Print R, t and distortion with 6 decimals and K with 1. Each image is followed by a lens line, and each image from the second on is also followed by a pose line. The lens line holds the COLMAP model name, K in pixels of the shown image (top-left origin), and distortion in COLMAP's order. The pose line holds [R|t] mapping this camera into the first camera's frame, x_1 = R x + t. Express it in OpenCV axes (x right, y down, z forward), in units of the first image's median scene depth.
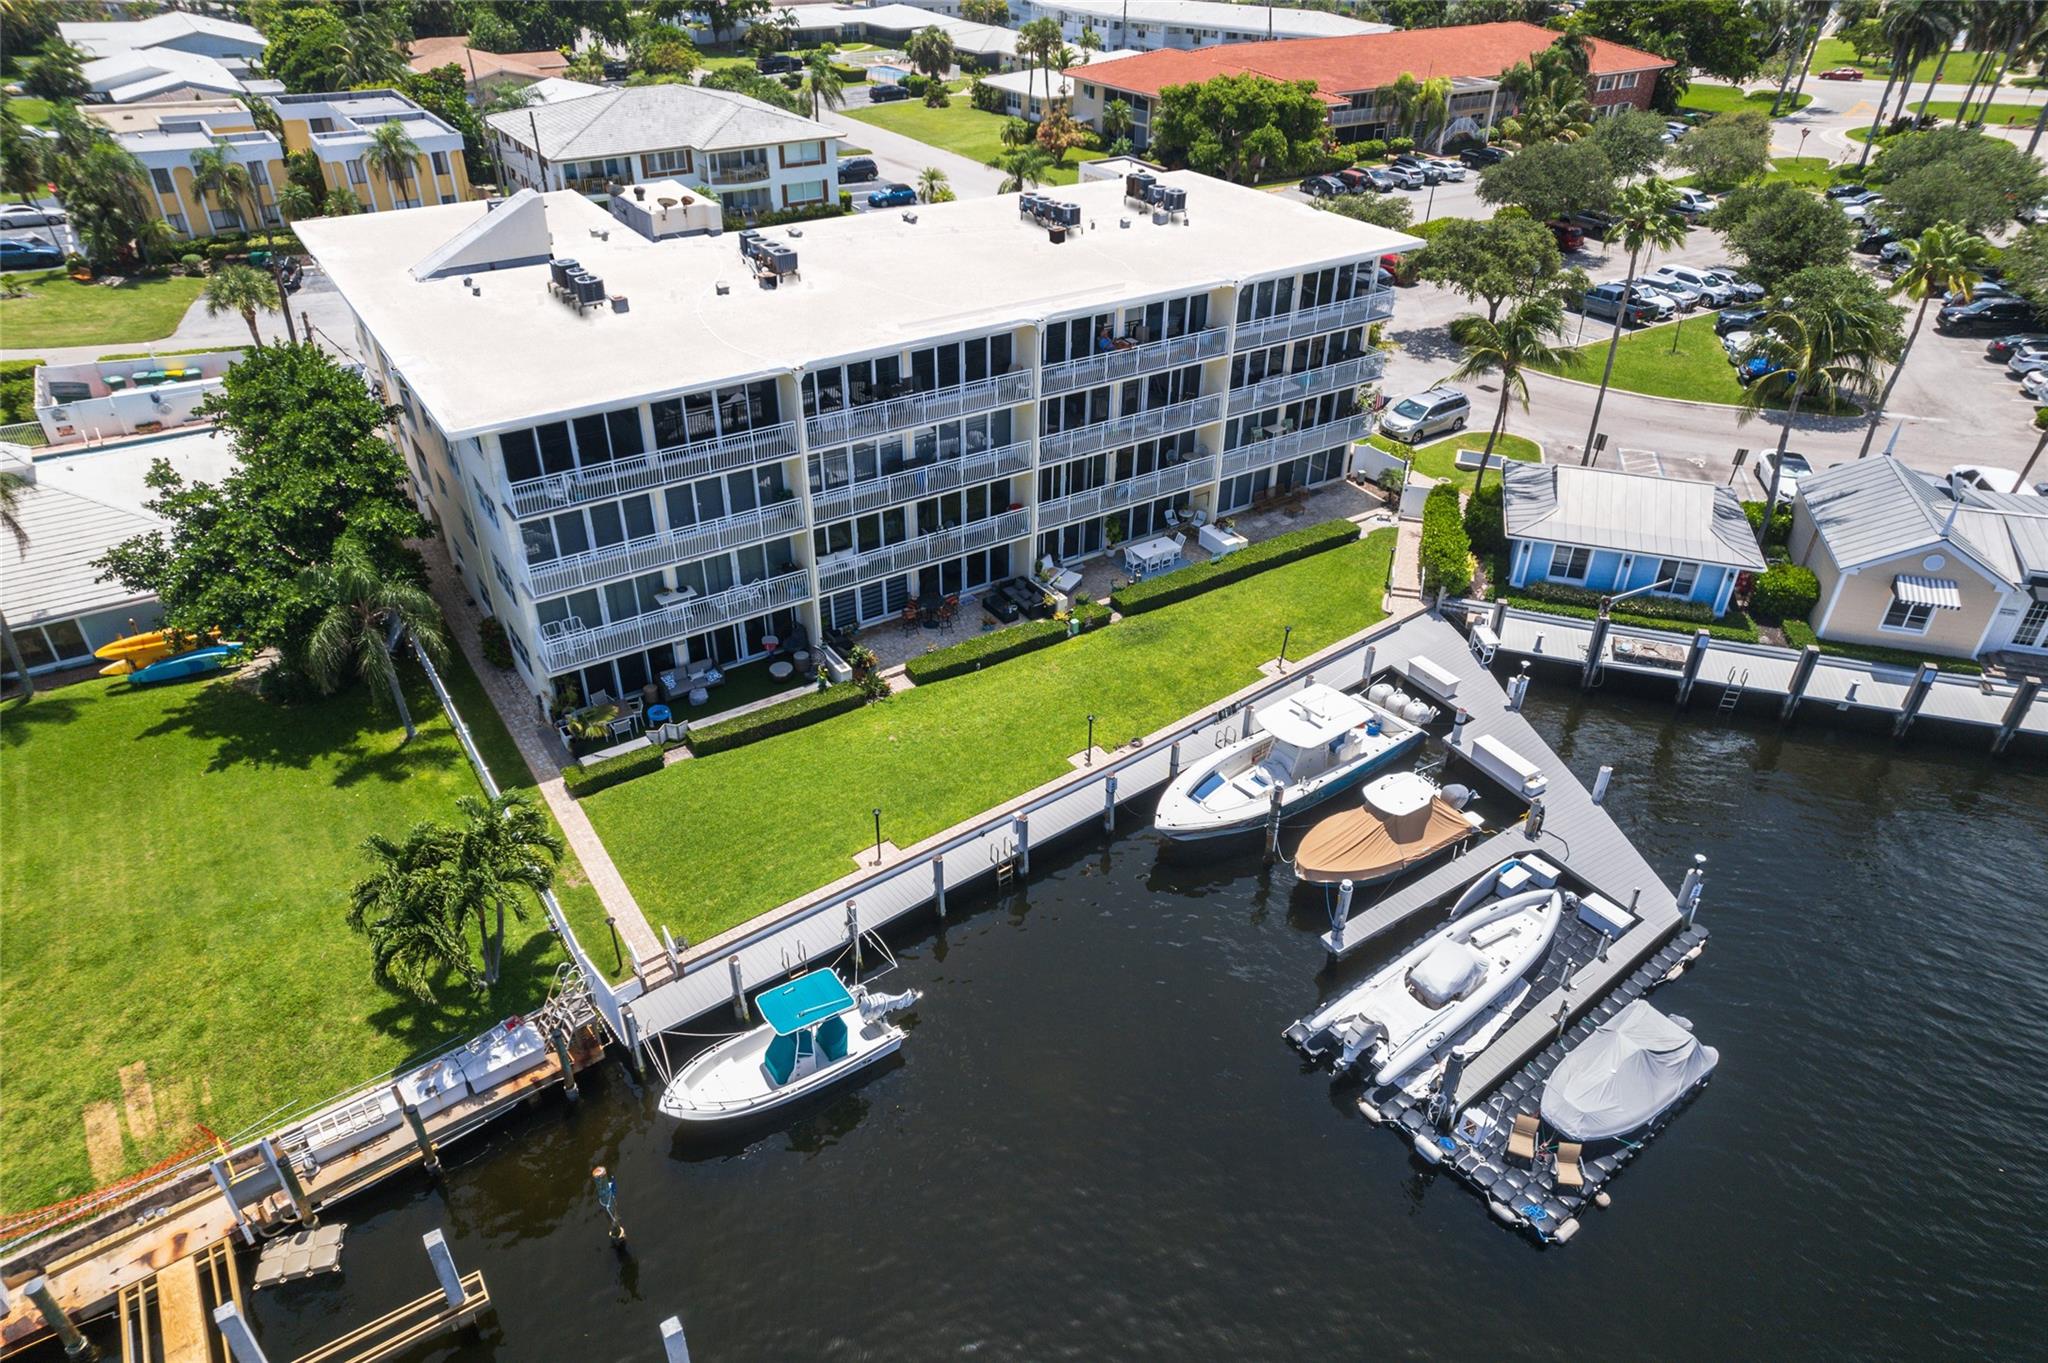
lens RADIAL K [[1286.7, 0, 1023.9], [0, 1286.7, 667.7], [0, 0, 1]] dist [-0.041591, 0.054842]
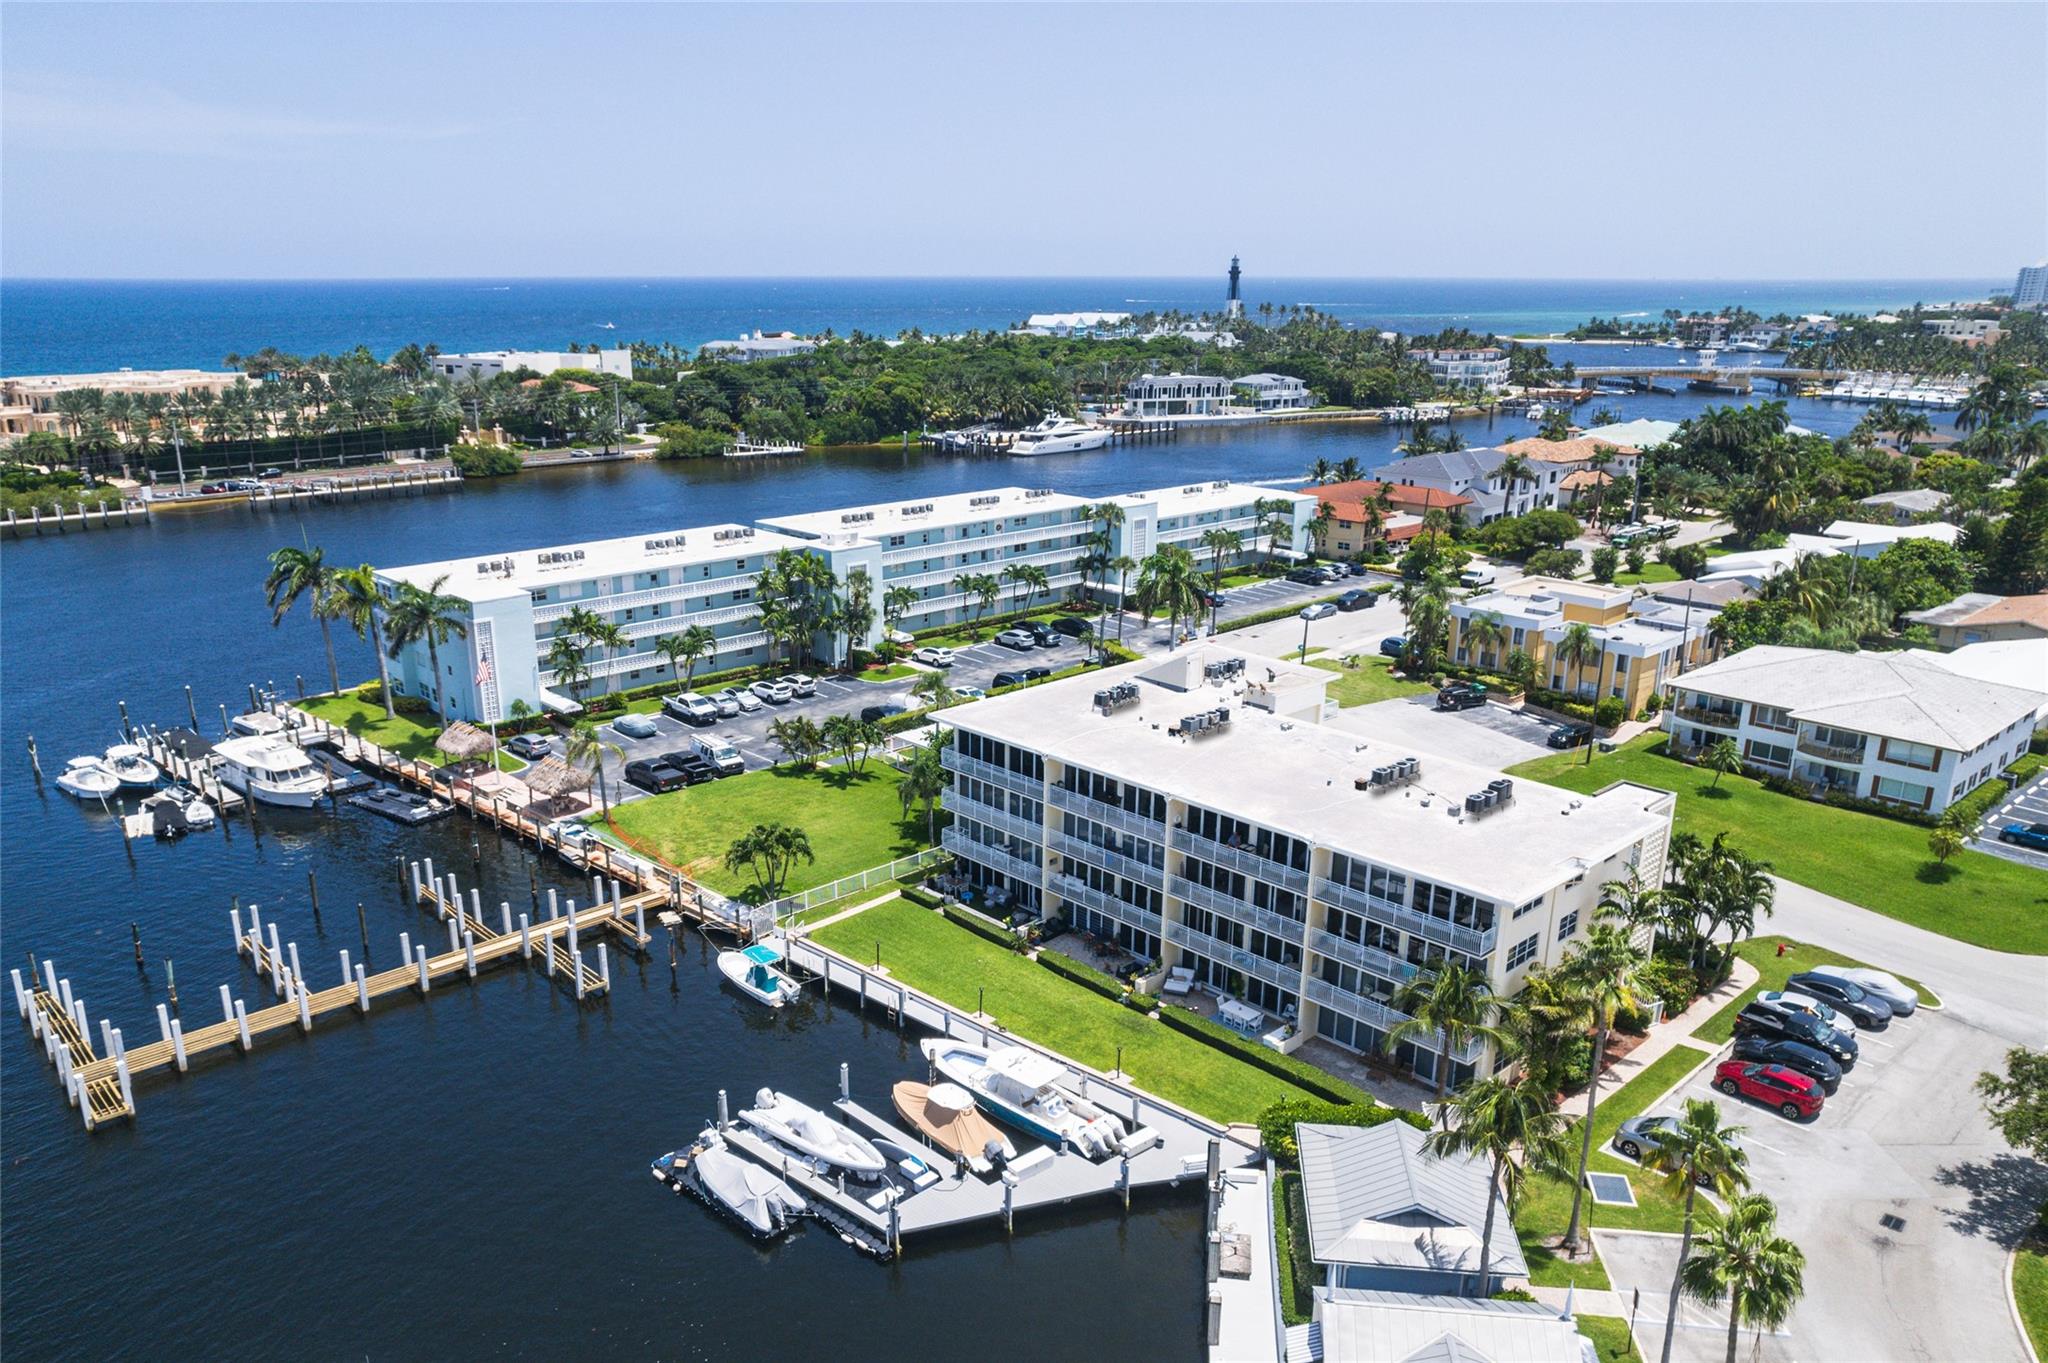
lens RADIAL K [[1511.6, 0, 1016.3], [0, 1511.6, 683.7], [0, 0, 1]] dist [-0.003448, 0.000682]
pose [[0.172438, 0.250584, -0.952614, 1.713608], [-0.537703, 0.834244, 0.122114, -0.520053], [0.825313, 0.491166, 0.278595, 0.291140]]
